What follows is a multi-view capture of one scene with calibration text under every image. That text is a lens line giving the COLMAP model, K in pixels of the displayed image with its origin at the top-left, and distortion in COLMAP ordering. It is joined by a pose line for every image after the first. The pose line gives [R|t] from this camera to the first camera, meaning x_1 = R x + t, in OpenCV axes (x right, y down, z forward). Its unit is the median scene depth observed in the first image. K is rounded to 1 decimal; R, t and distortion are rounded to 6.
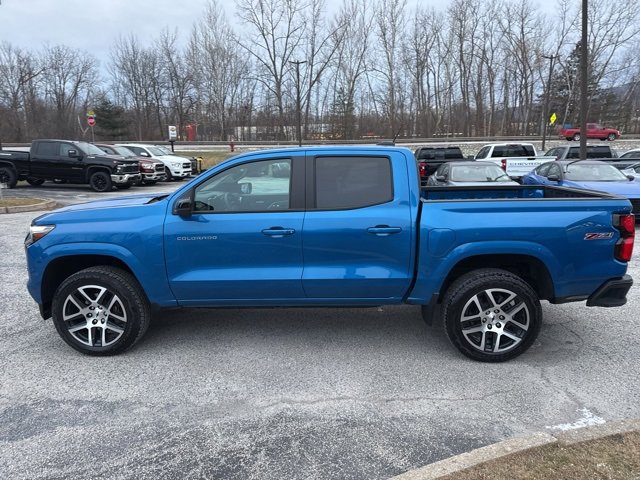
lens RADIAL K [[448.9, 0, 324.9], [0, 448.9, 246.2], [0, 0, 1]] dist [0.036211, -0.040529]
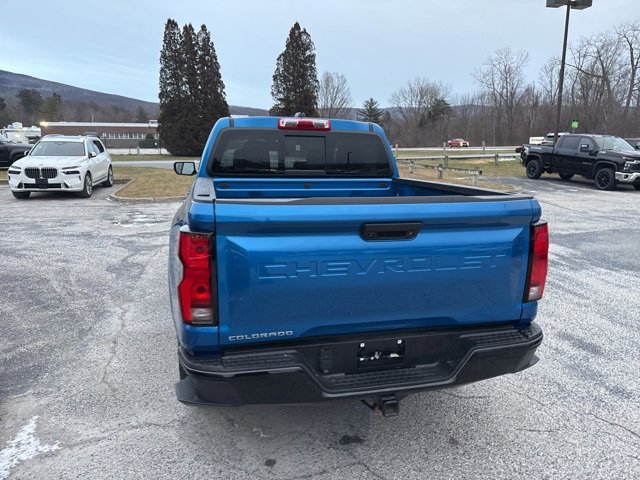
lens RADIAL K [[448.9, 0, 323.7], [0, 448.9, 244.7], [0, 0, 1]] dist [0.036211, -0.040529]
pose [[0.288748, 0.209247, -0.934259, 1.117106], [-0.211855, 0.965598, 0.150789, -0.151464], [0.933671, 0.154388, 0.323144, 0.928608]]
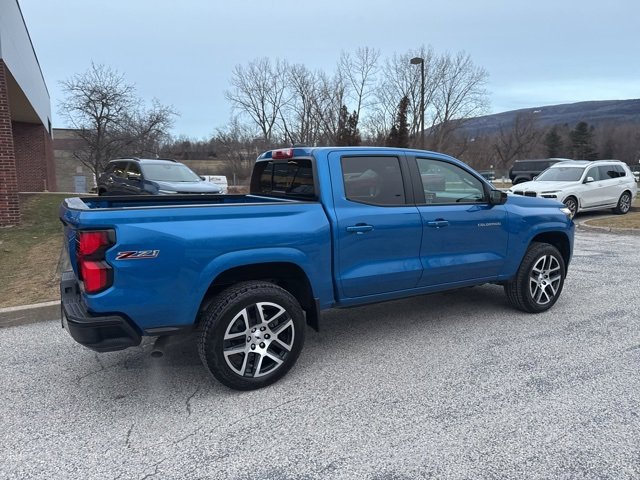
lens RADIAL K [[448.9, 0, 324.0], [0, 448.9, 238.5], [0, 0, 1]] dist [0.036211, -0.040529]
pose [[-0.834896, 0.092591, -0.542564, 0.734951], [-0.100606, 0.943470, 0.315820, -0.402697], [0.541135, 0.318262, -0.778384, 2.124910]]
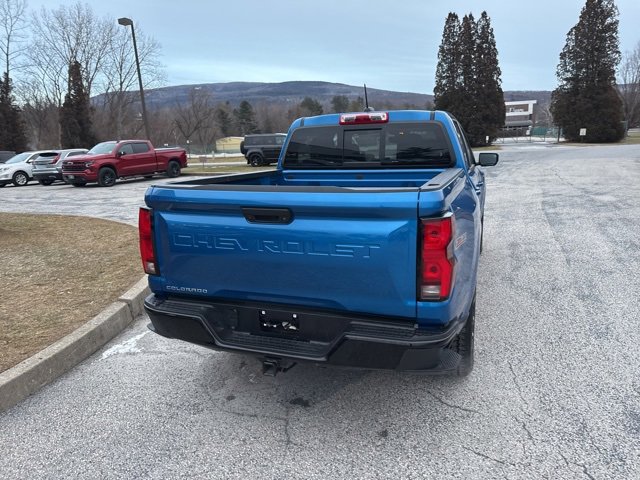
lens RADIAL K [[448.9, 0, 324.8], [0, 448.9, 244.5], [0, 0, 1]] dist [0.036211, -0.040529]
pose [[-0.297043, 0.225396, -0.927880, 1.188064], [-0.167282, 0.944429, 0.282968, -0.245176], [0.940097, 0.239272, -0.242831, 1.370421]]
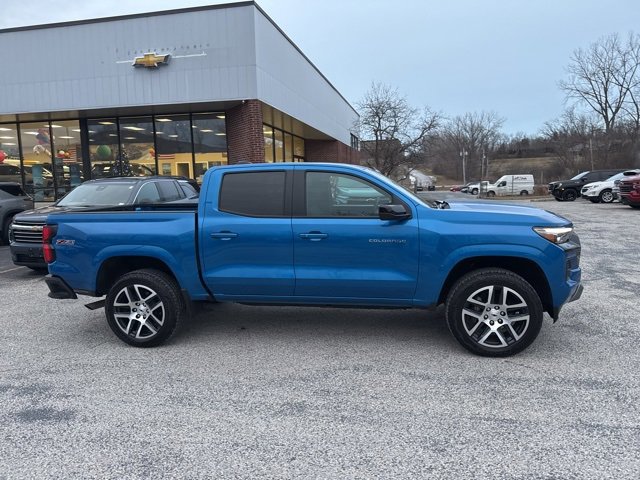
lens RADIAL K [[447.8, 0, 322.2], [0, 447.8, 239.9], [0, 0, 1]] dist [0.031340, -0.034943]
pose [[-0.991294, 0.024099, 0.129444, -0.240612], [0.066238, 0.940922, 0.332081, -0.472413], [-0.113794, 0.337764, -0.934327, 2.433115]]
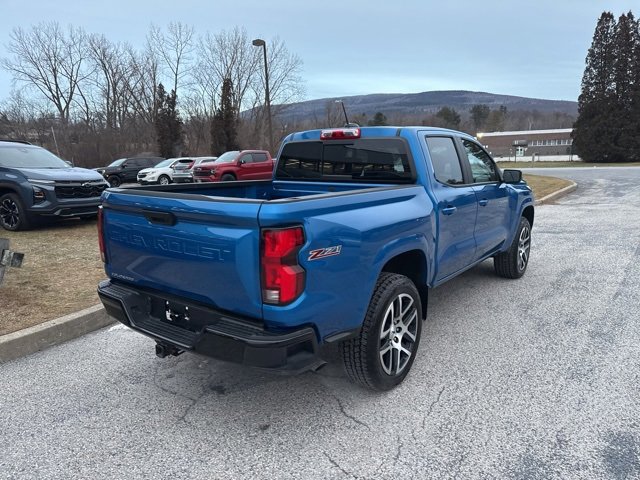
lens RADIAL K [[448.9, 0, 322.4], [0, 448.9, 244.5], [0, 0, 1]] dist [0.036211, -0.040529]
pose [[-0.559572, 0.173337, -0.810453, 1.088204], [-0.155760, 0.938464, 0.308259, -0.313048], [0.814014, 0.298729, -0.498139, 1.693241]]
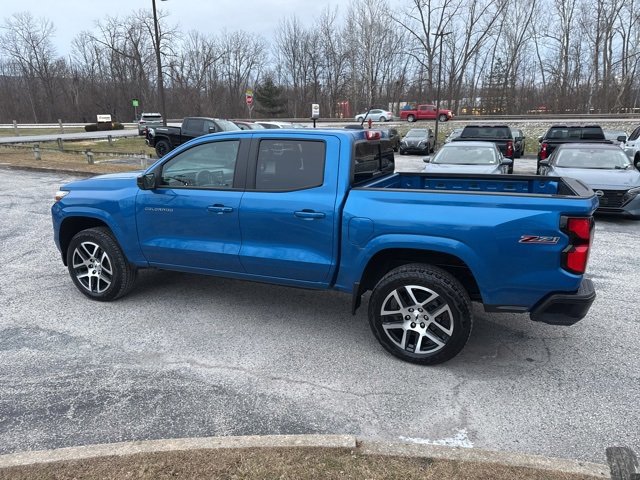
lens RADIAL K [[448.9, 0, 317.0], [0, 448.9, 239.2], [0, 0, 1]] dist [0.036211, -0.040529]
pose [[0.937963, 0.091365, -0.334480, 0.469600], [-0.079290, 0.995616, 0.049611, -0.030363], [0.337547, -0.020012, 0.941096, 0.056656]]
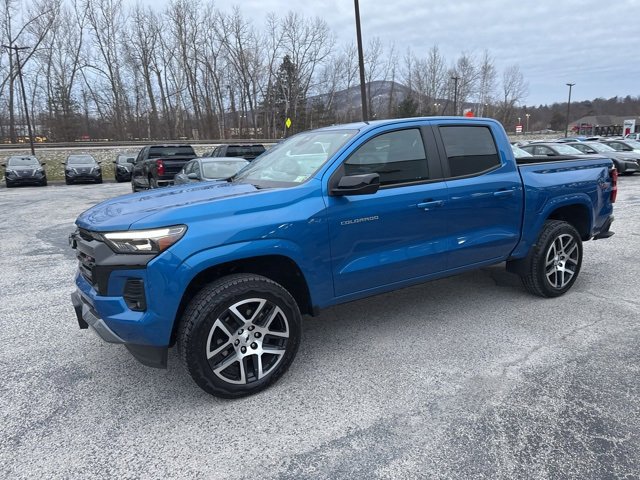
lens RADIAL K [[448.9, 0, 326.6], [0, 448.9, 240.7], [0, 0, 1]] dist [0.036211, -0.040529]
pose [[0.827923, -0.130111, 0.545541, -0.795877], [0.141611, 0.989697, 0.021131, -0.005380], [-0.542669, 0.059760, 0.837818, 0.309152]]
